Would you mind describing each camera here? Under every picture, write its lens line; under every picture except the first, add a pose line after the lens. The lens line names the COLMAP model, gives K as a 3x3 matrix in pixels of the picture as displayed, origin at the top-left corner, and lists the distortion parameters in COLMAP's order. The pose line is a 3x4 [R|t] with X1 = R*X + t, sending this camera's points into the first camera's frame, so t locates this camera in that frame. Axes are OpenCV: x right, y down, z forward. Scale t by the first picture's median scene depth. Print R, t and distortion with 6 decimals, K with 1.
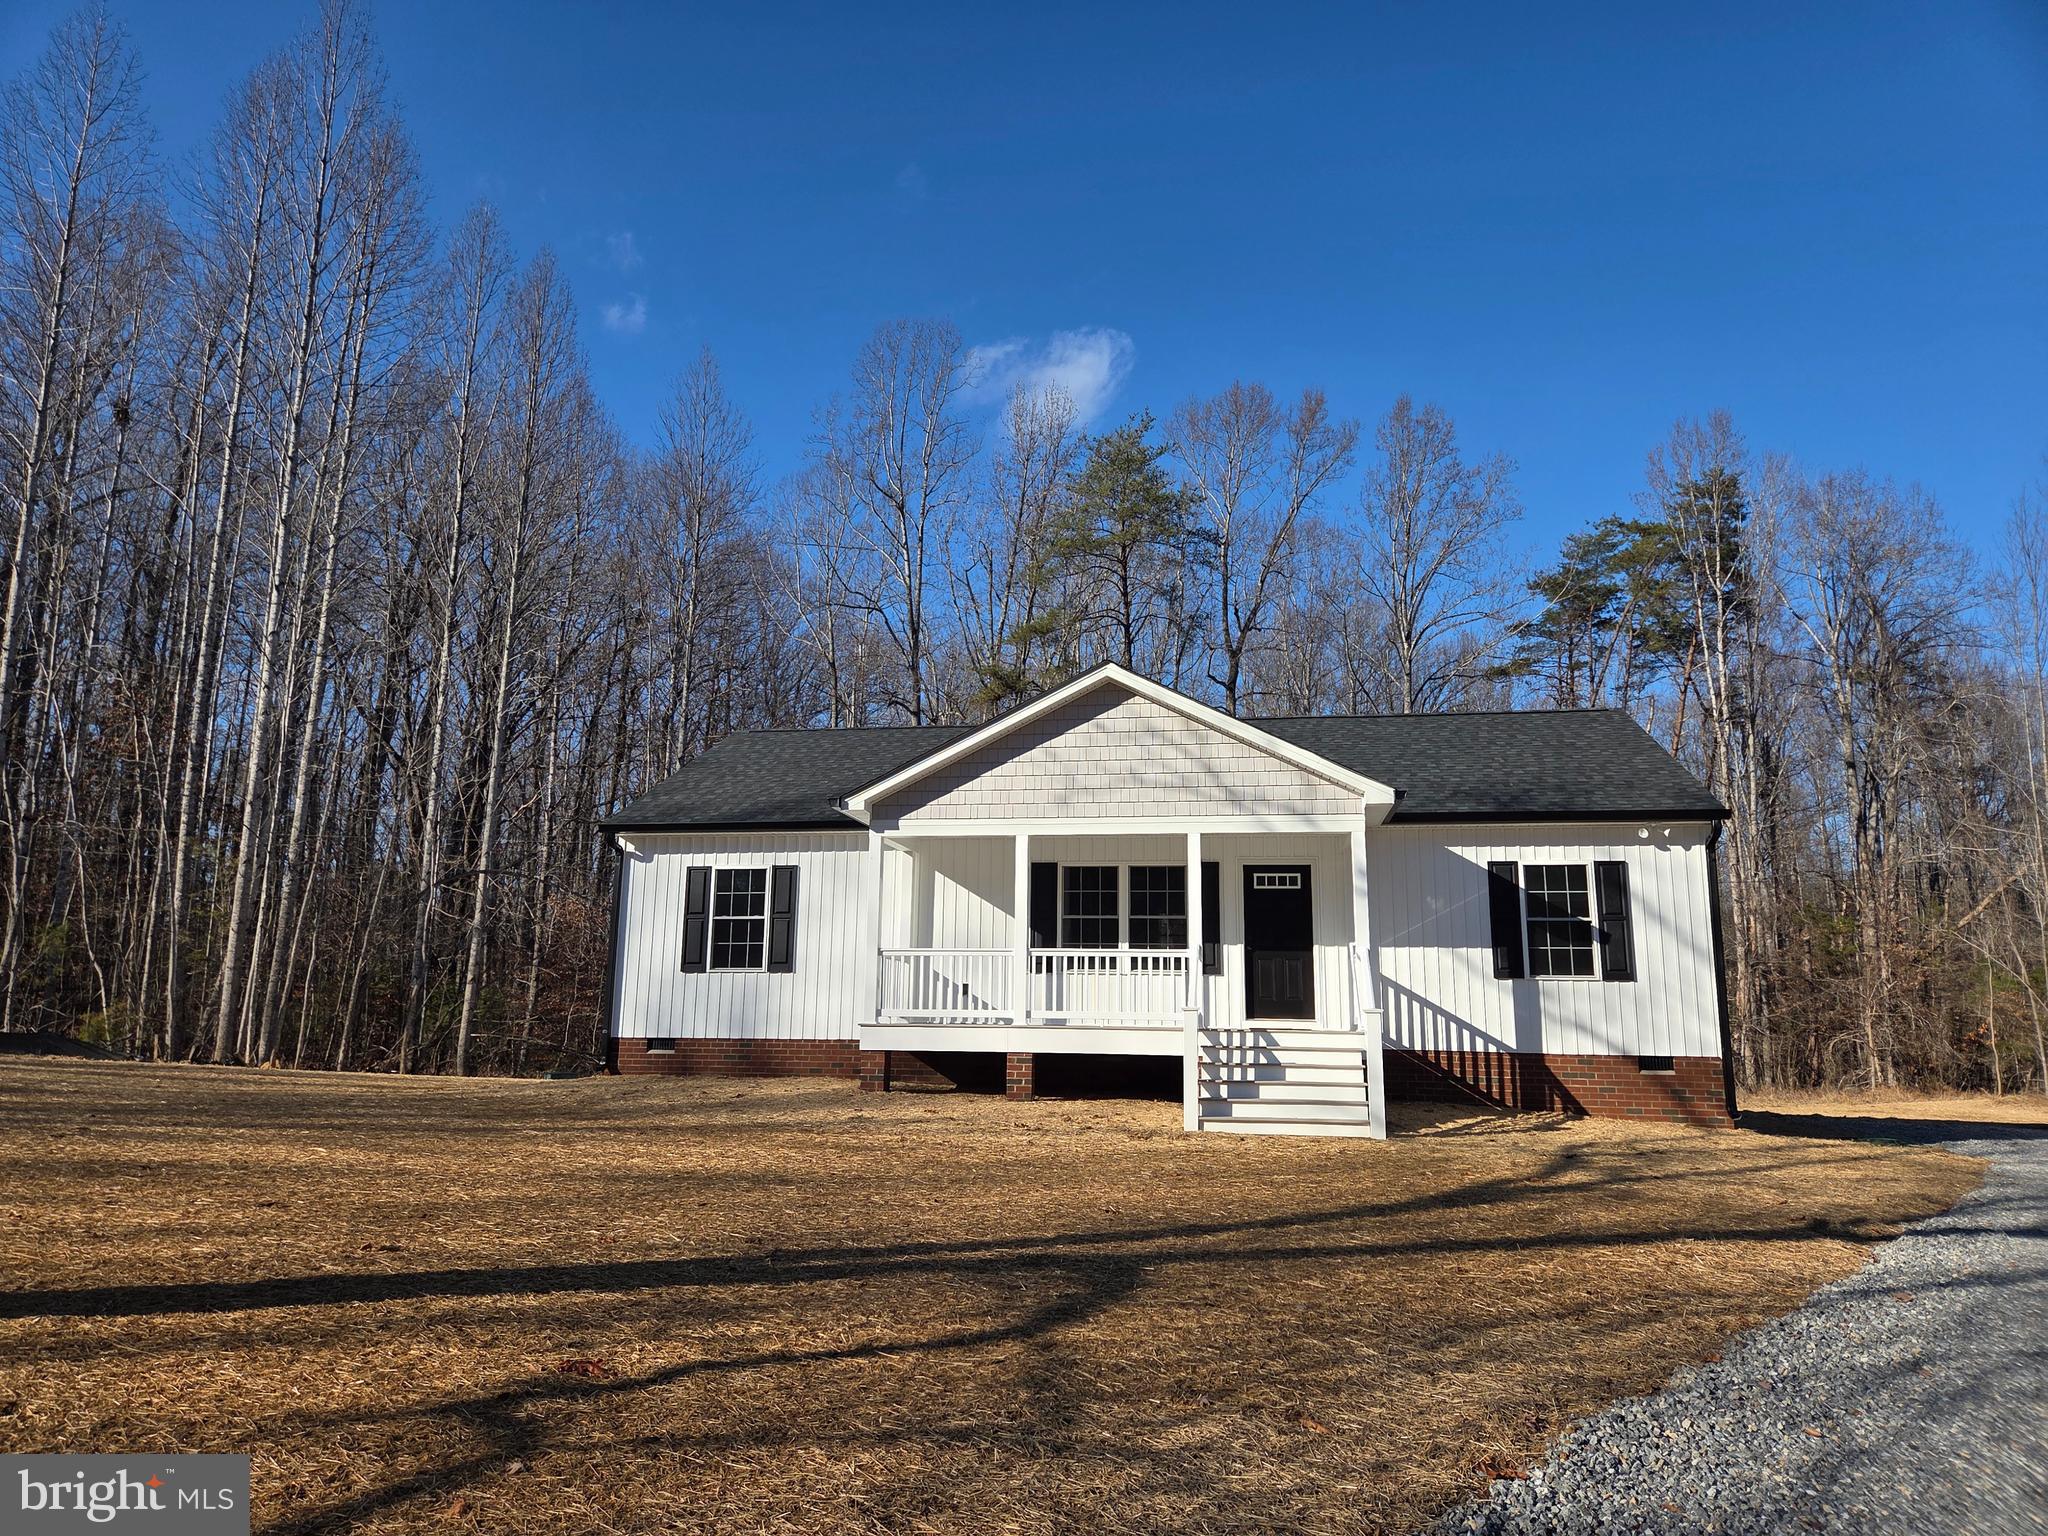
lens RADIAL K [[1357.8, 0, 1026.5], [0, 1357.8, 761.0], [0, 0, 1]] dist [0.061257, -0.009464]
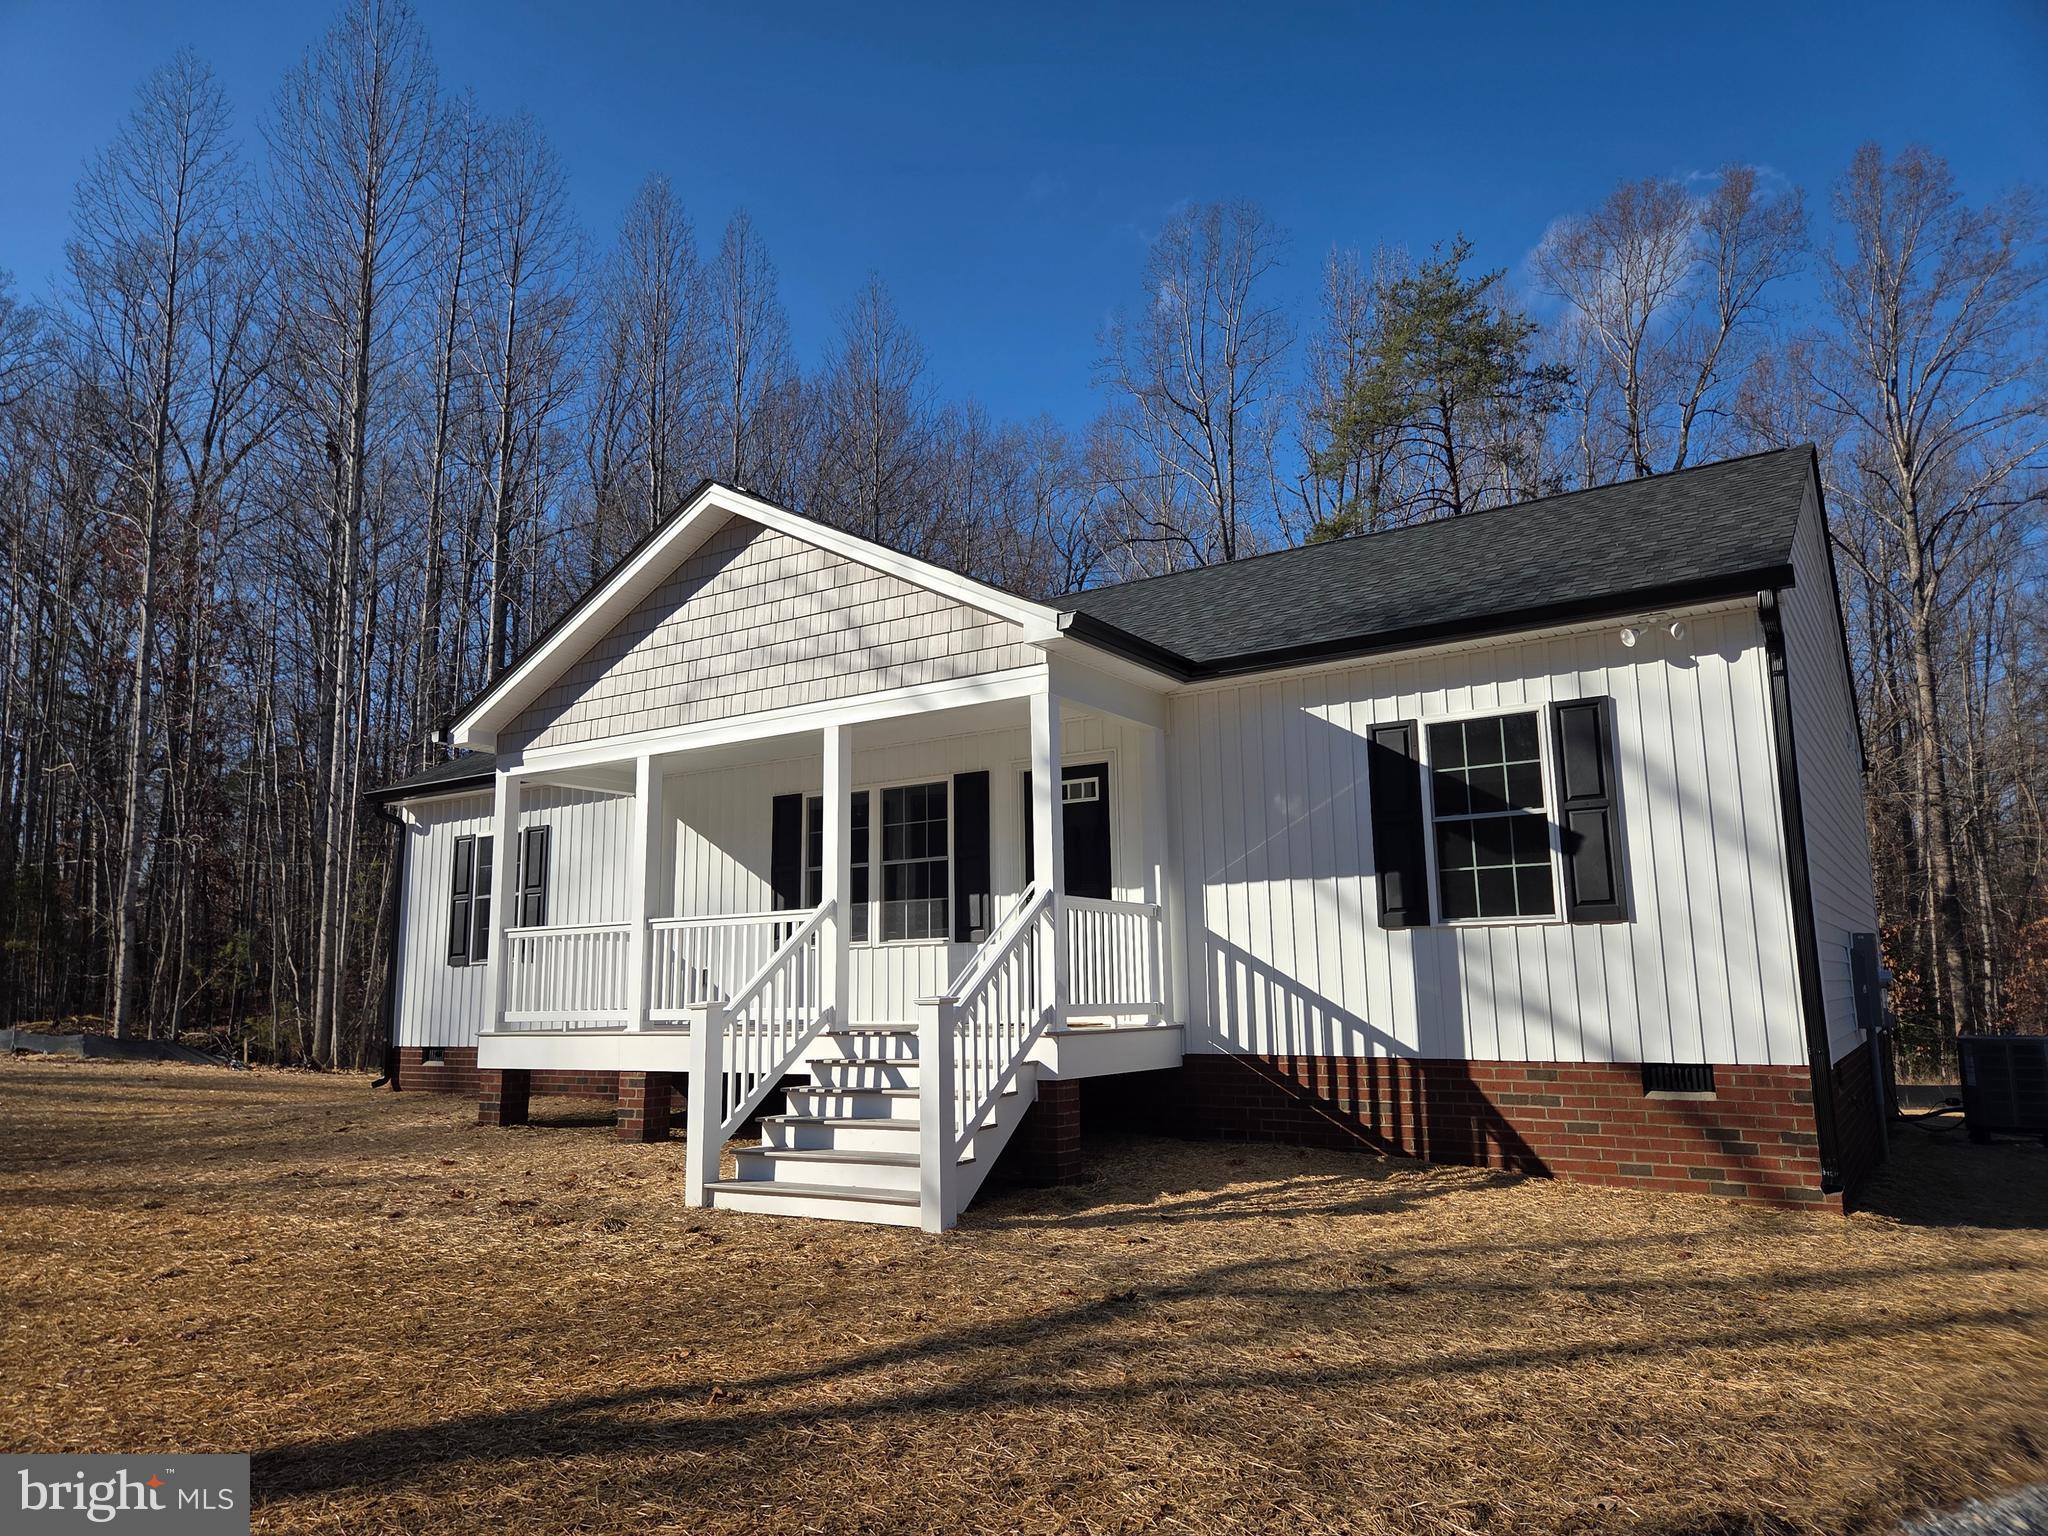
lens RADIAL K [[1357.8, 0, 1025.7], [0, 1357.8, 766.5], [0, 0, 1]] dist [0.061257, -0.009464]
pose [[0.917255, -0.091612, -0.387622, 0.432338], [0.101869, 0.994780, 0.005949, 0.073918], [0.385053, -0.044943, 0.921799, 0.425220]]
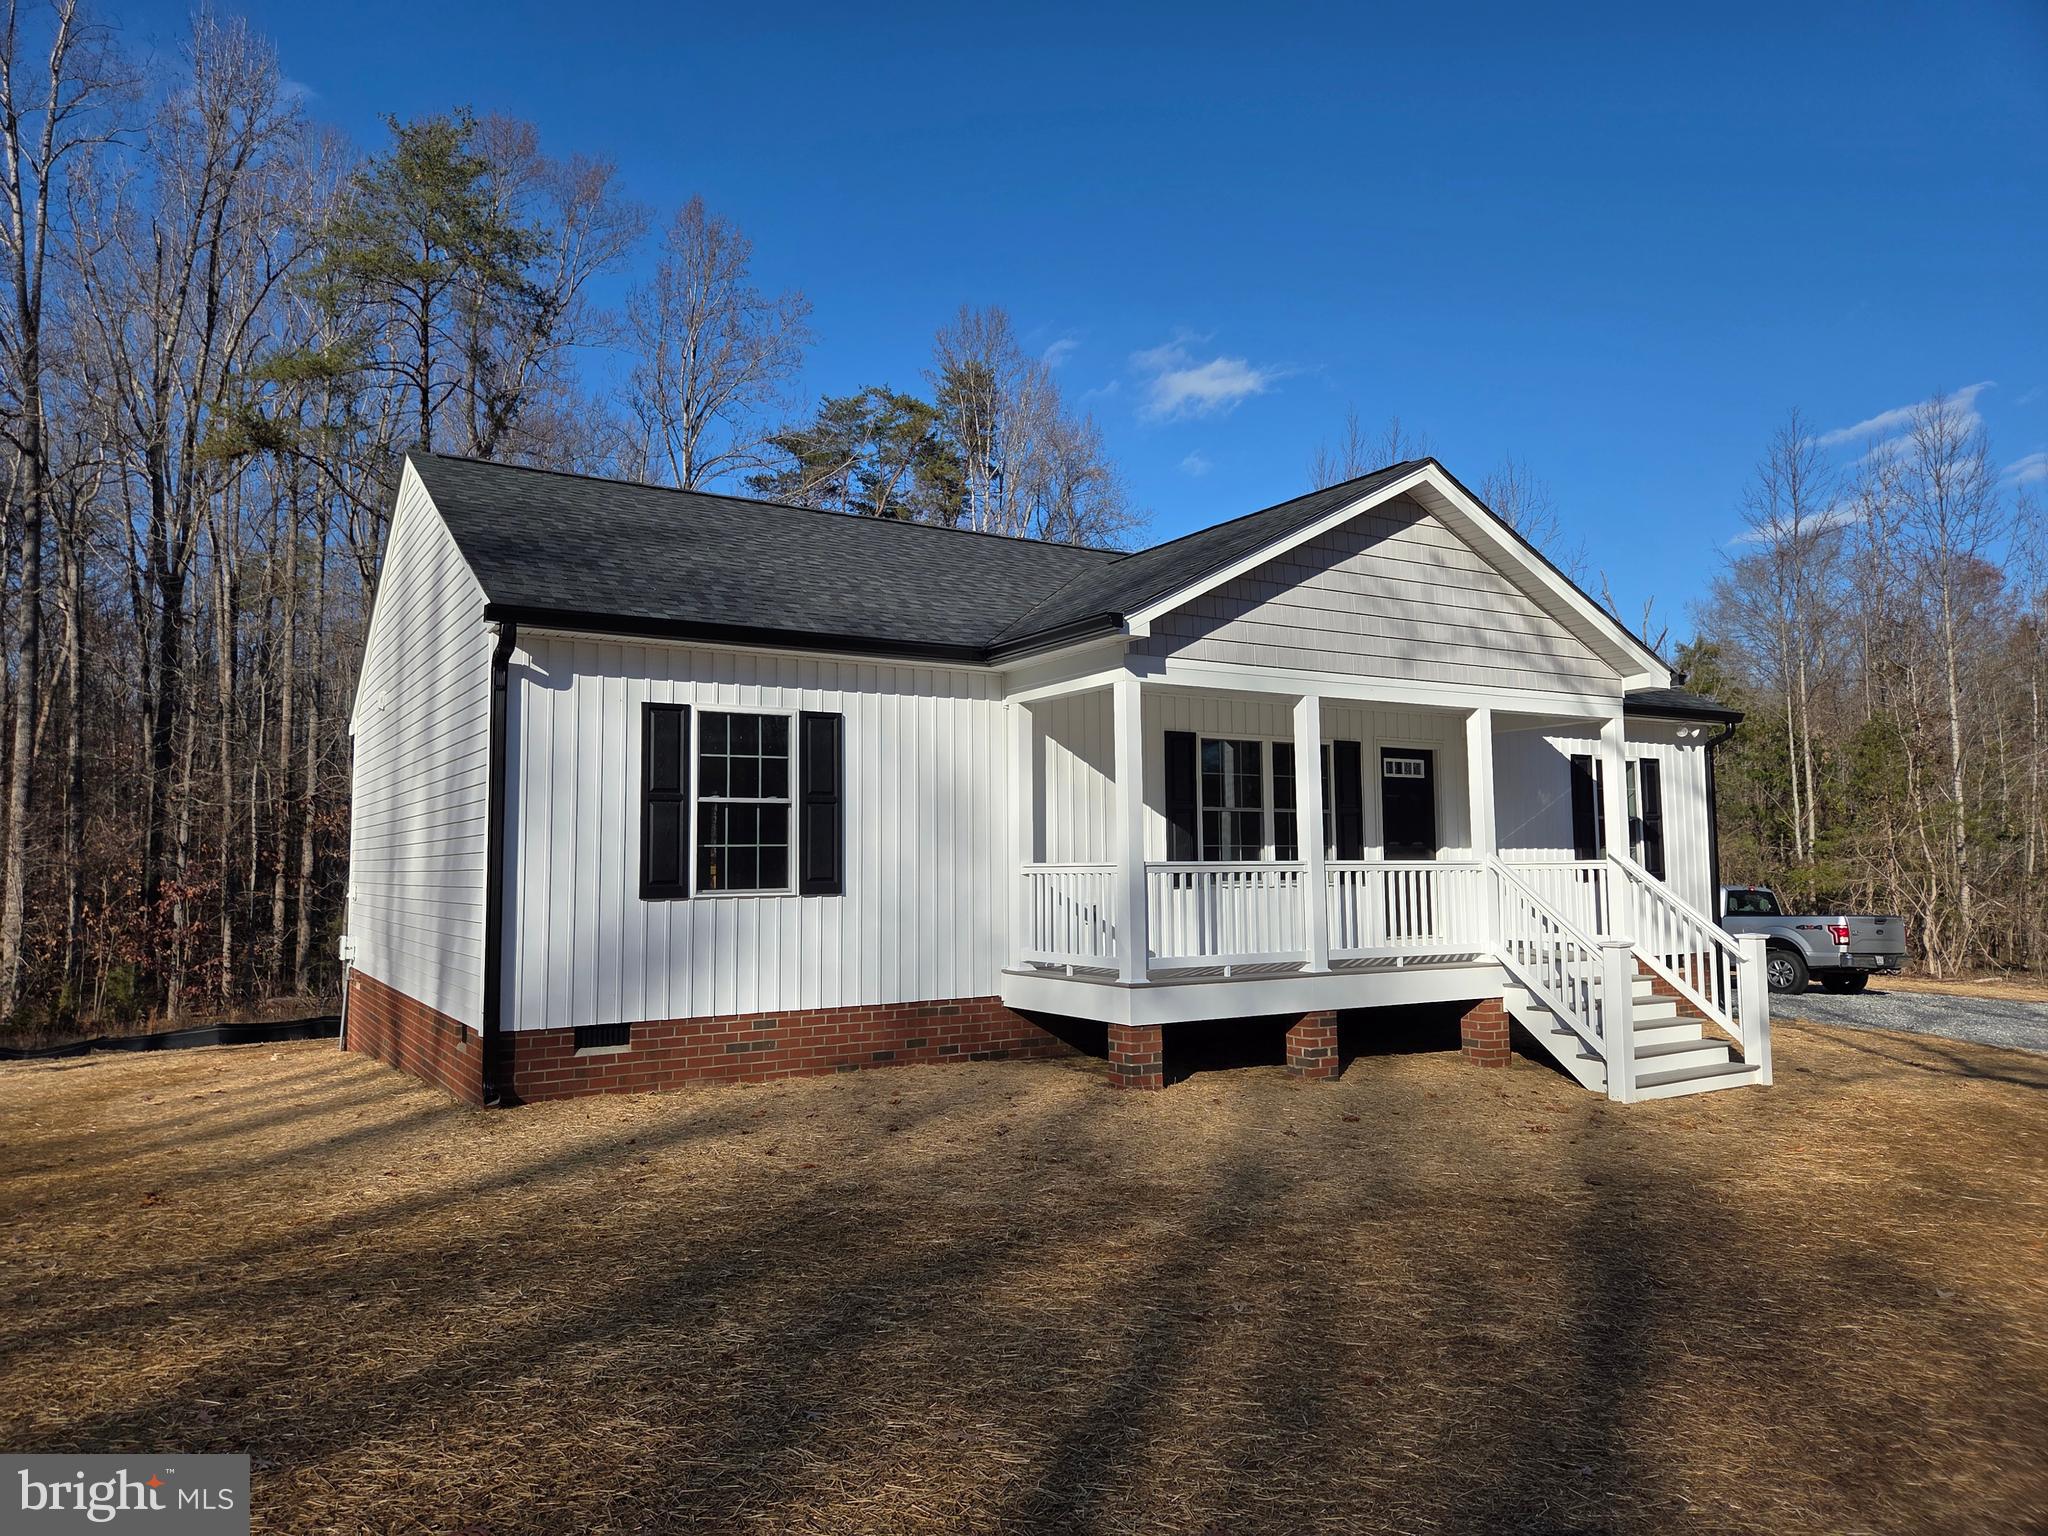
lens RADIAL K [[1357.8, 0, 1024.7], [0, 1357.8, 766.2], [0, 0, 1]] dist [0.061257, -0.009464]
pose [[0.746854, 0.030425, 0.664292, -0.551179], [-0.104551, 0.991901, 0.072116, 0.054378], [-0.656718, -0.123313, 0.743987, 0.568012]]
